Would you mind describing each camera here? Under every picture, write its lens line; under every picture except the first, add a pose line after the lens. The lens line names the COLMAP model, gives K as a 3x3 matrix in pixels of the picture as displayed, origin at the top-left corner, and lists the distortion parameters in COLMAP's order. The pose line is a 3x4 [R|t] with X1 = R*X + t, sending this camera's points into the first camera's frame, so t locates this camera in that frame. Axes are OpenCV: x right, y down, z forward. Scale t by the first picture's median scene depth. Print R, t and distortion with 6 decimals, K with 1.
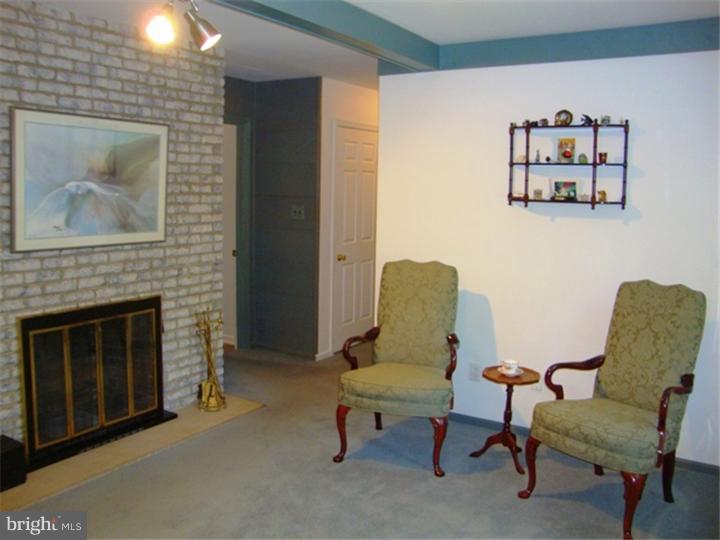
lens RADIAL K [[641.3, 0, 360.4], [0, 641.3, 266.2], [0, 0, 1]] dist [-0.200008, 0.215887]
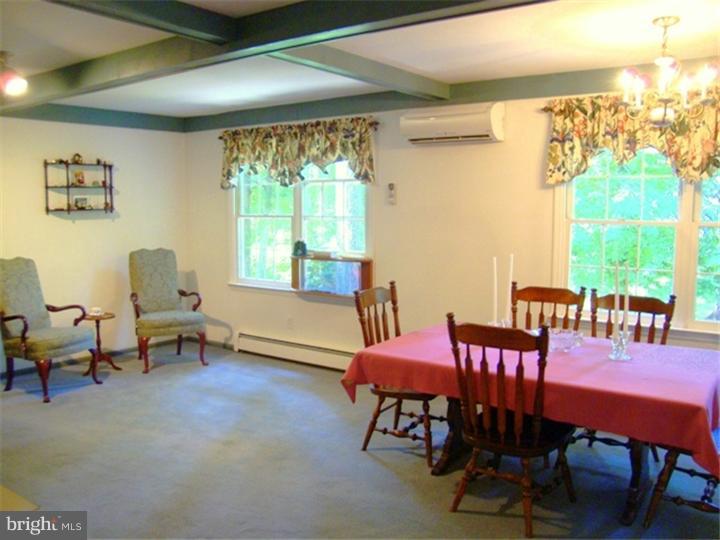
lens RADIAL K [[641.3, 0, 360.4], [0, 641.3, 266.2], [0, 0, 1]] dist [-0.200008, 0.215887]
pose [[0.079414, -0.114655, 0.990226, -1.217111], [0.122882, 0.986913, 0.104416, -0.039336], [-0.989239, 0.113389, 0.092464, 0.154534]]
